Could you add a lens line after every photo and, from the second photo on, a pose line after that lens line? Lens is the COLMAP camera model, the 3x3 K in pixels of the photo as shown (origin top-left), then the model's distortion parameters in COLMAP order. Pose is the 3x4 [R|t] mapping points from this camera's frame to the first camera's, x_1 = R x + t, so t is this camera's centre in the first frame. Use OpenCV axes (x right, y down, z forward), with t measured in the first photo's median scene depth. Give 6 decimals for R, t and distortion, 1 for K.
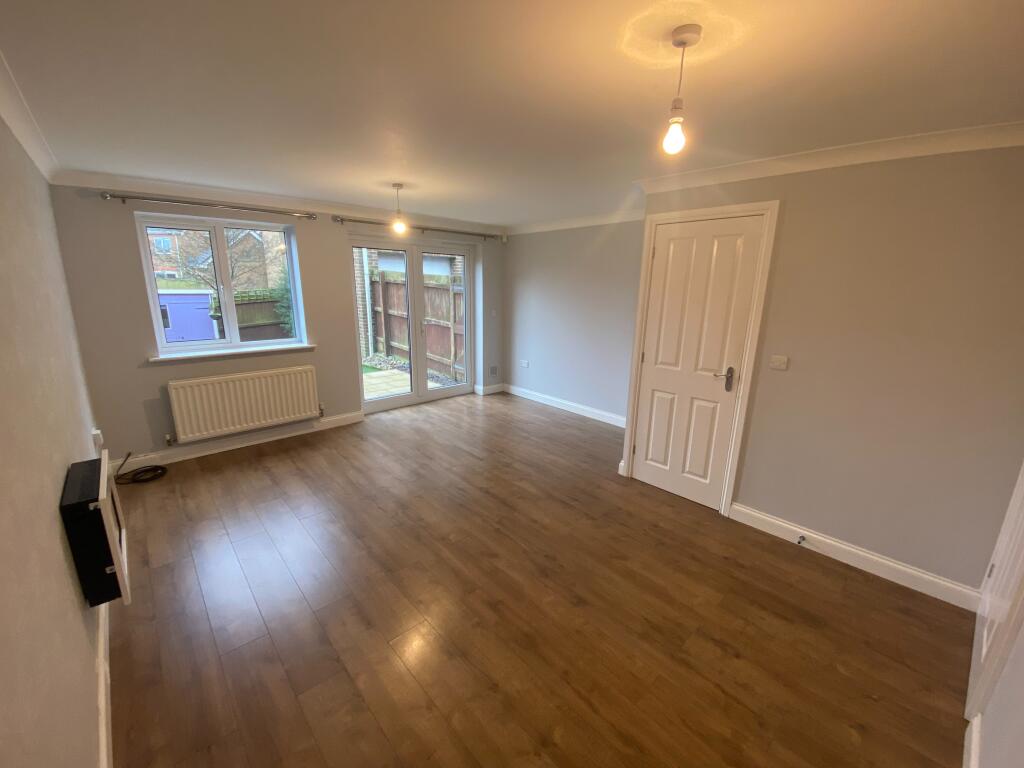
lens RADIAL K [[413.8, 0, 508.2], [0, 413.8, 384.2], [0, 0, 1]] dist [0.027247, -0.026543]
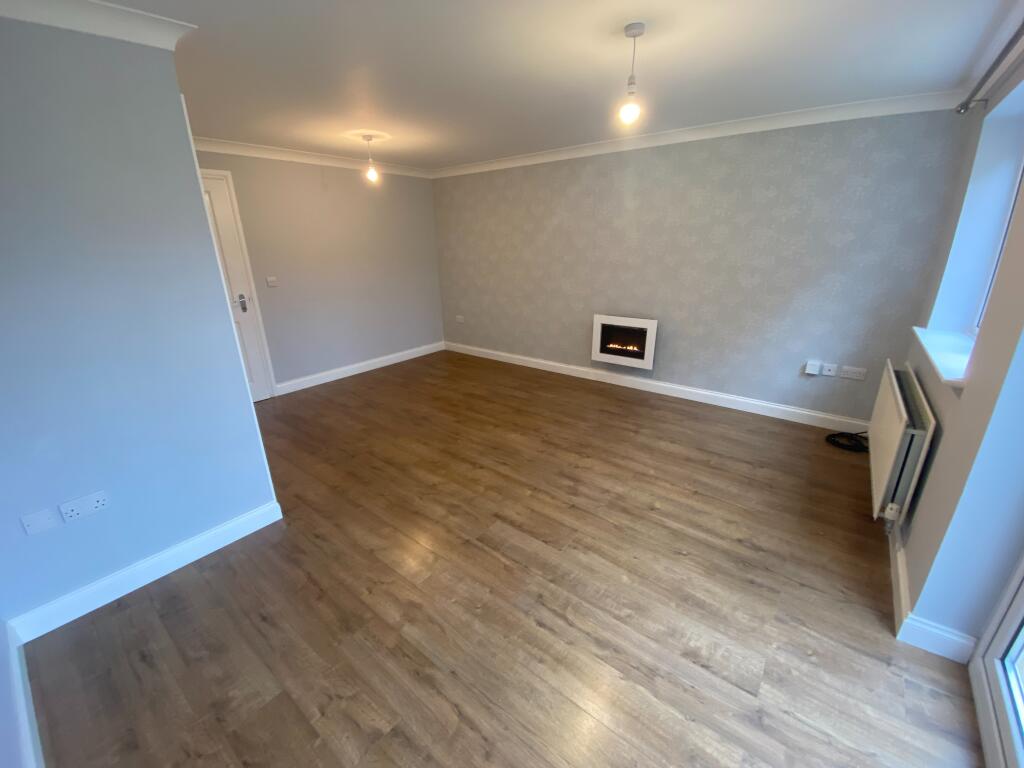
lens RADIAL K [[413.8, 0, 508.2], [0, 413.8, 384.2], [0, 0, 1]] dist [0.027247, -0.026543]
pose [[-0.987552, 0.049092, -0.149437, 0.000487], [-0.038590, 0.845396, 0.532745, -0.371542], [0.152487, 0.531880, -0.832977, 1.679967]]
